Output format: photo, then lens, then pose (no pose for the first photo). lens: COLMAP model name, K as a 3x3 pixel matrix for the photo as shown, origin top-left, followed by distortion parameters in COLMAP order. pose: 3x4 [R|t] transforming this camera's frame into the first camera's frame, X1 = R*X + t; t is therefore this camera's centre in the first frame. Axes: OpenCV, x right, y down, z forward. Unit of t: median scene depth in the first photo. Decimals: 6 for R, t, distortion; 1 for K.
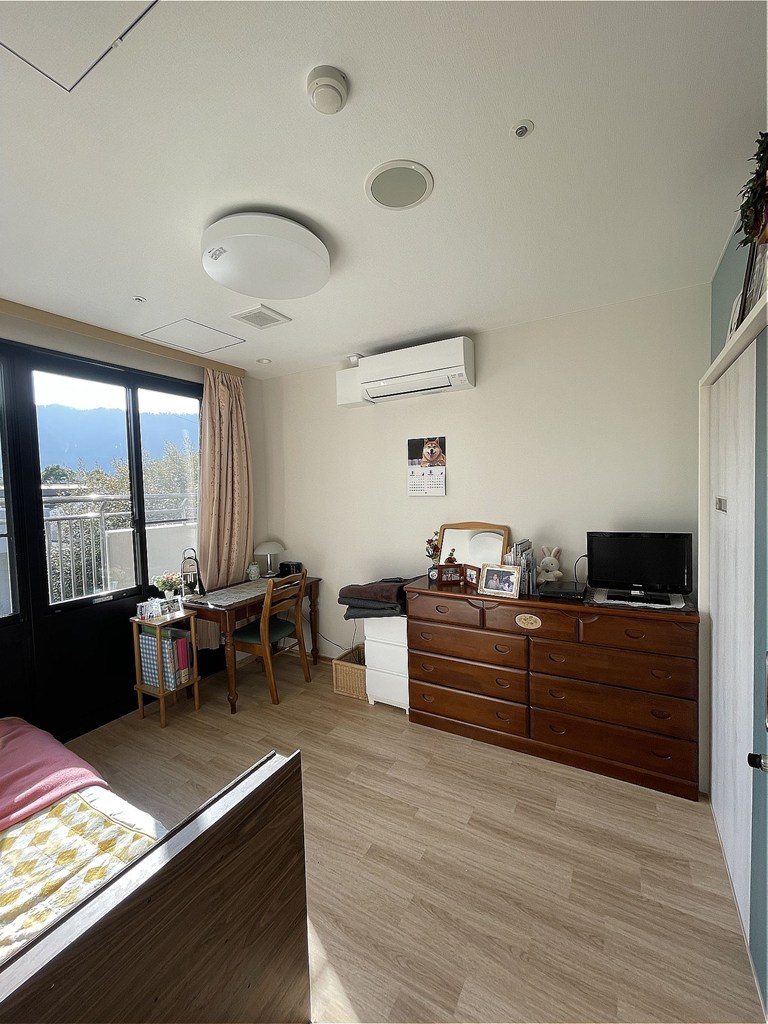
lens RADIAL K [[412.9, 0, 384.0], [0, 412.9, 512.0], [0, 0, 1]] dist [0.000470, 0.000048]
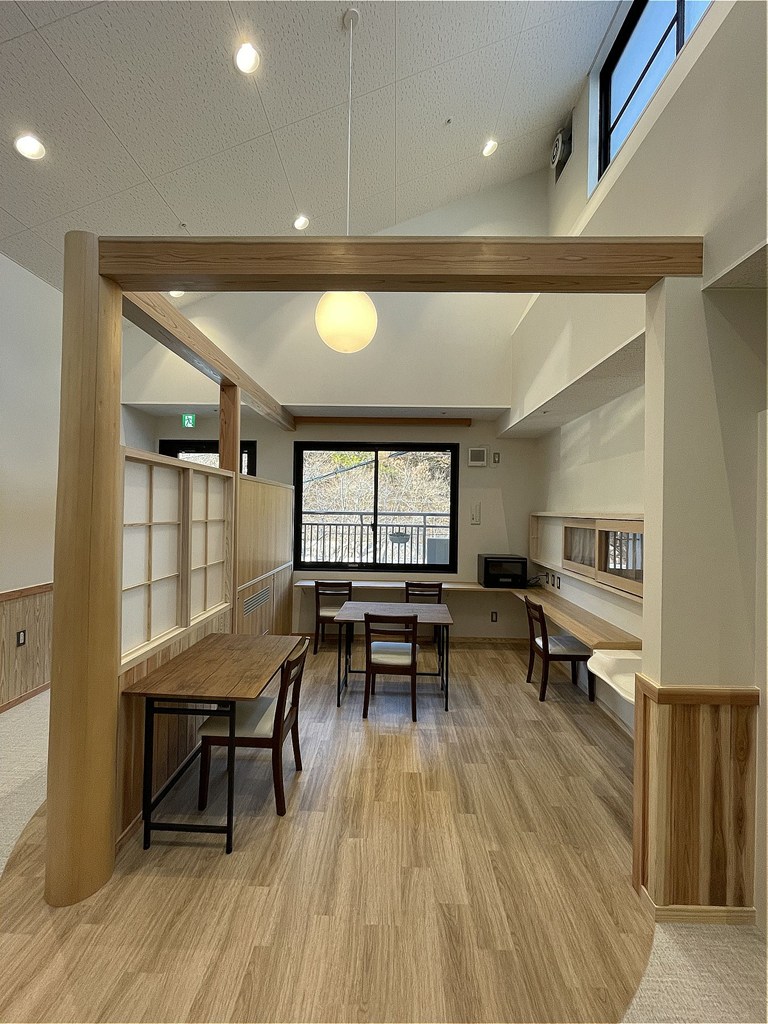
lens RADIAL K [[412.9, 0, 384.0], [0, 412.9, 512.0], [0, 0, 1]] dist [0.000470, 0.000048]
pose [[-0.483498, 0.026560, 0.874942, -0.609561], [0.051502, 0.998671, -0.001856, -0.084029], [-0.873829, 0.044164, -0.484224, 1.501632]]
